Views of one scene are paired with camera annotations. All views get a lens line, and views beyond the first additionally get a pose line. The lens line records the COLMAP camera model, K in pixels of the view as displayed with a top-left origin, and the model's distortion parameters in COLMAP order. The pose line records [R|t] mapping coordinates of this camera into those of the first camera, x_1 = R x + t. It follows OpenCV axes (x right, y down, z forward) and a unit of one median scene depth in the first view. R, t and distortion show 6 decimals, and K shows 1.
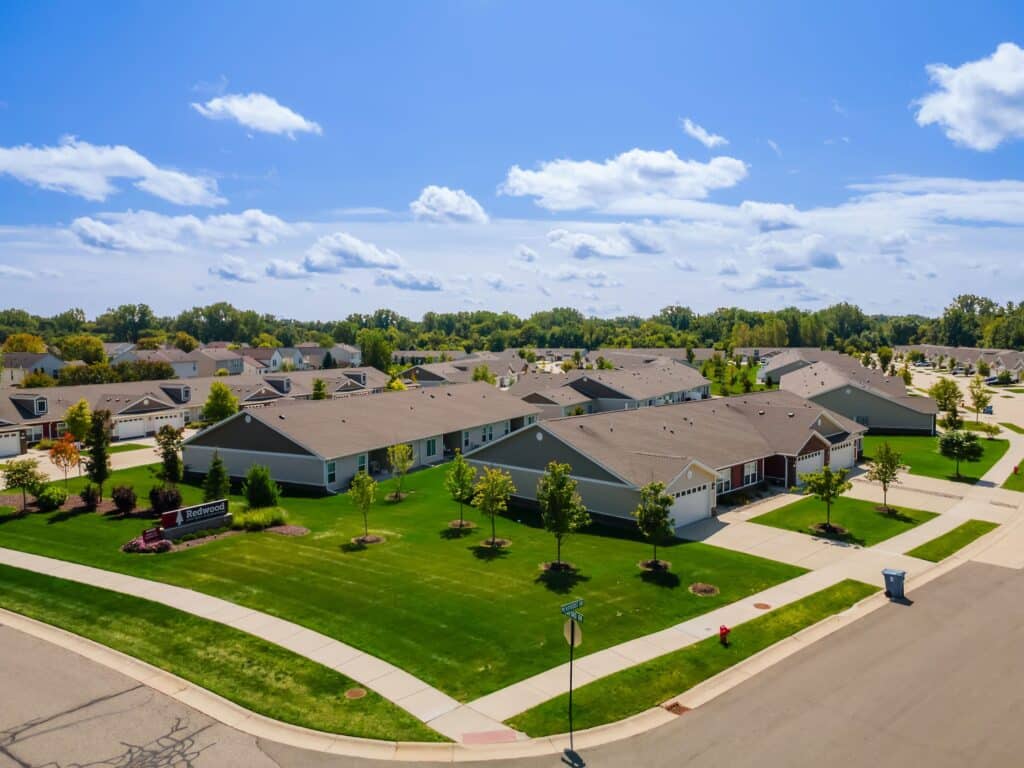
lens RADIAL K [[736.1, 0, 513.4], [0, 736.1, 384.6], [0, 0, 1]] dist [0.040415, 0.004996]
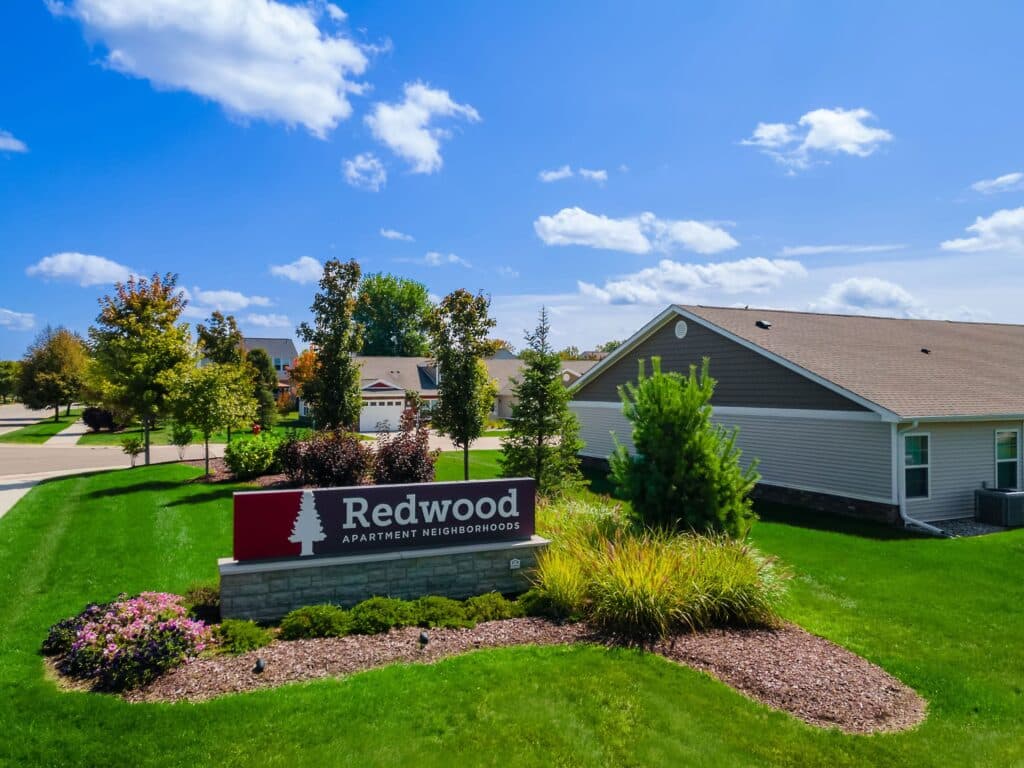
lens RADIAL K [[736.1, 0, 512.9], [0, 736.1, 382.1], [0, 0, 1]] dist [0.040415, 0.004996]
pose [[0.810815, 0.004018, -0.585289, -0.228026], [-0.045440, 0.997390, -0.056103, 0.124937], [0.583537, 0.072084, 0.808881, 0.727135]]
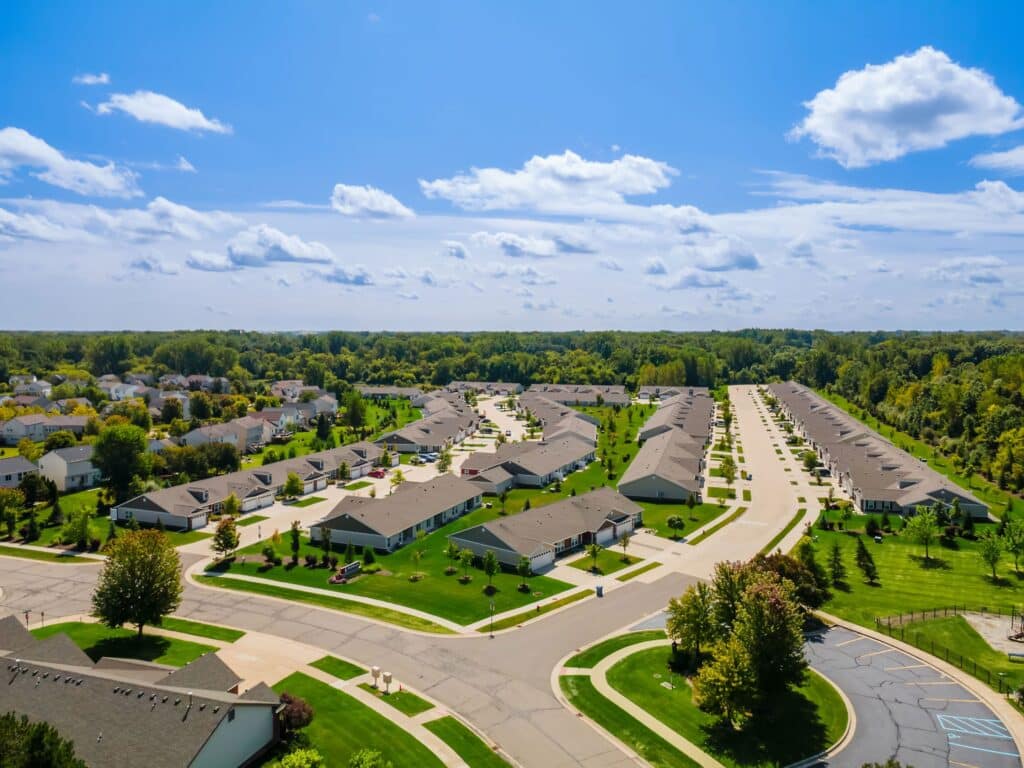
lens RADIAL K [[736.1, 0, 513.1], [0, 736.1, 383.0], [0, 0, 1]] dist [0.040415, 0.004996]
pose [[0.996748, 0.003465, 0.080504, -0.062345], [-0.003720, 0.999989, 0.003014, -0.419289], [-0.080492, -0.003304, 0.996750, -1.409784]]
